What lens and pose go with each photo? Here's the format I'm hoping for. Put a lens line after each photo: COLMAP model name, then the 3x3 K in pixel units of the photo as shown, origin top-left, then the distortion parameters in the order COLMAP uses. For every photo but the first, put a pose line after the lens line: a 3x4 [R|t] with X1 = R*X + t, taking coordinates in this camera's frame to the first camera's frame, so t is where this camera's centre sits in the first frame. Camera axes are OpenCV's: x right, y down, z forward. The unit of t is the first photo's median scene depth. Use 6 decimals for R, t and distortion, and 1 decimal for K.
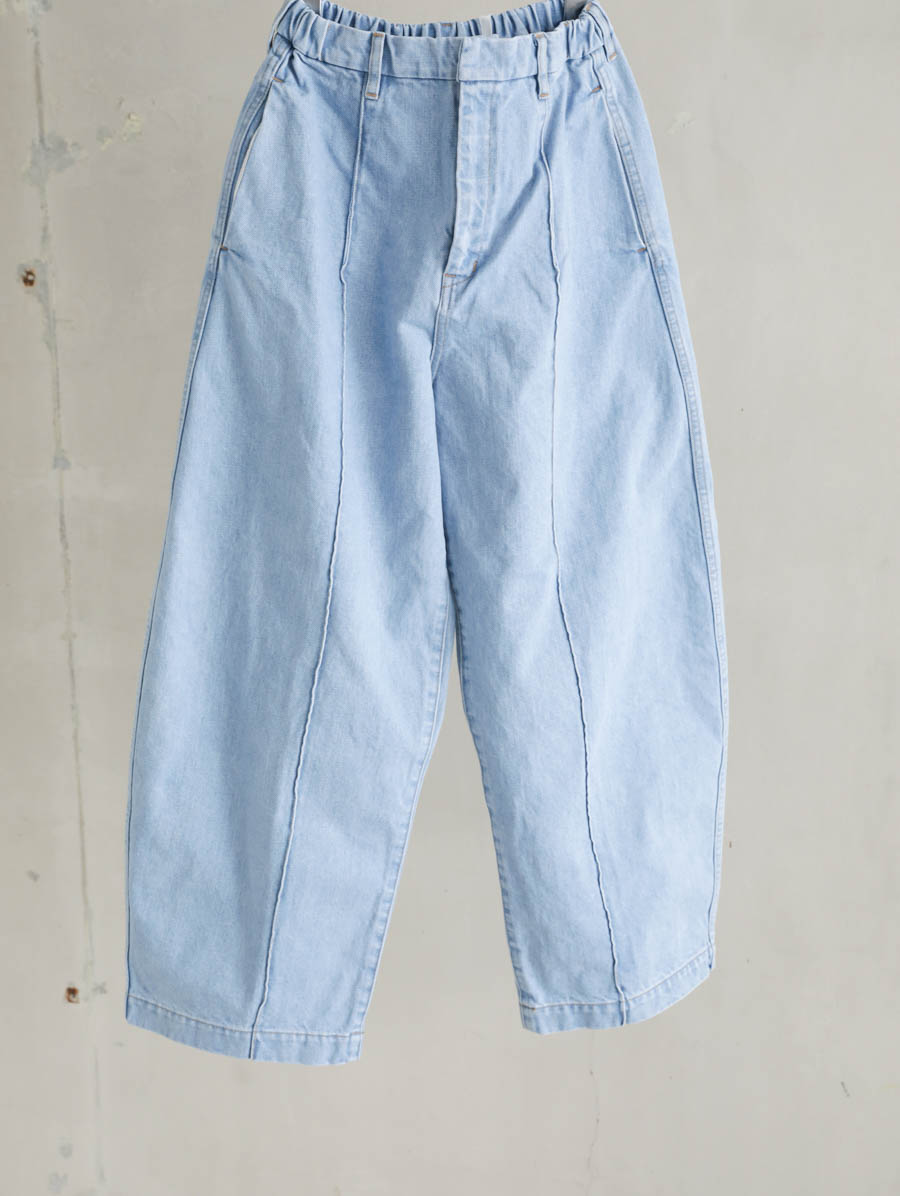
lens RADIAL K [[1656.3, 0, 449.6], [0, 1656.3, 614.7], [0, 0, 1]] dist [-0.007615, 0.066440]
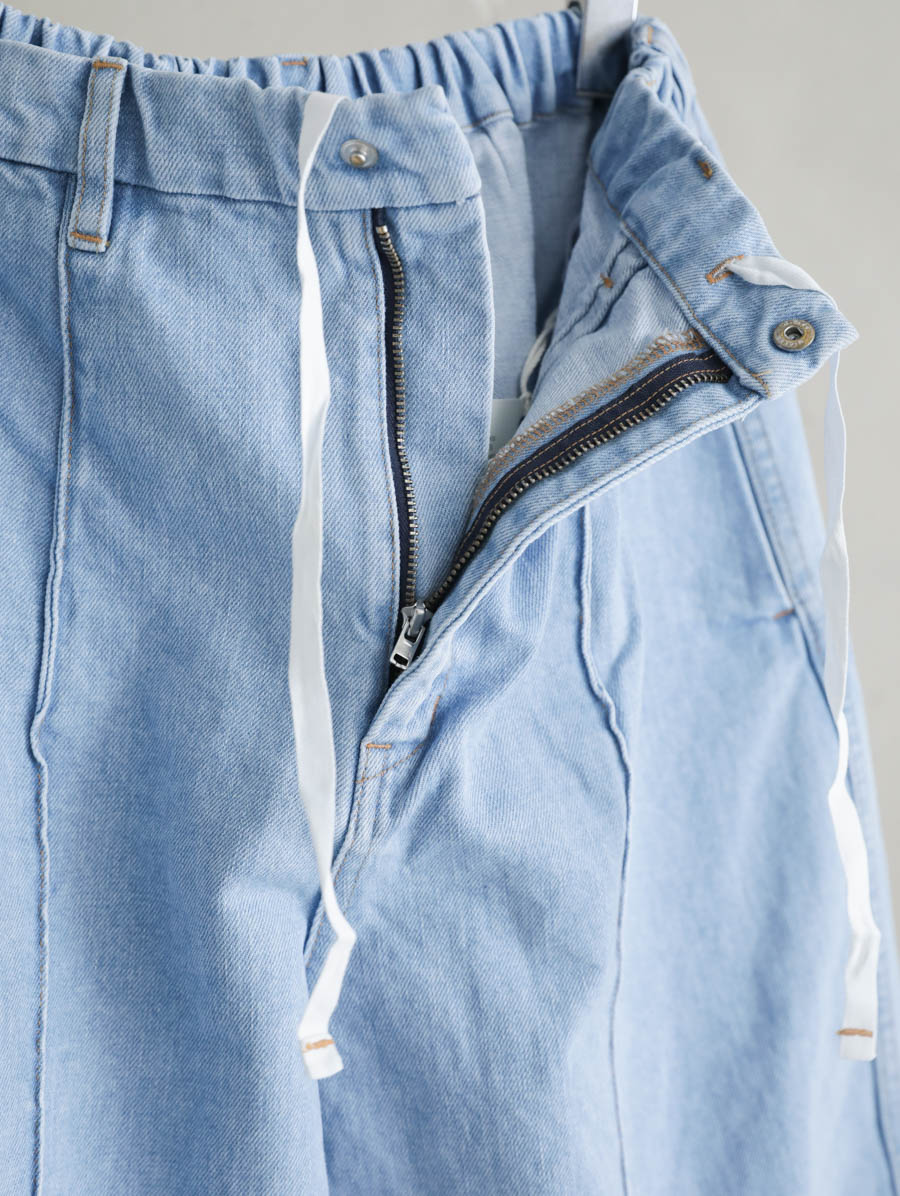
lens RADIAL K [[1656.3, 0, 449.6], [0, 1656.3, 614.7], [0, 0, 1]] dist [-0.007615, 0.066440]
pose [[0.987661, -0.063835, 0.143010, -0.026196], [0.091479, 0.976333, -0.195972, -0.153796], [-0.127115, 0.206637, 0.970125, 0.638112]]
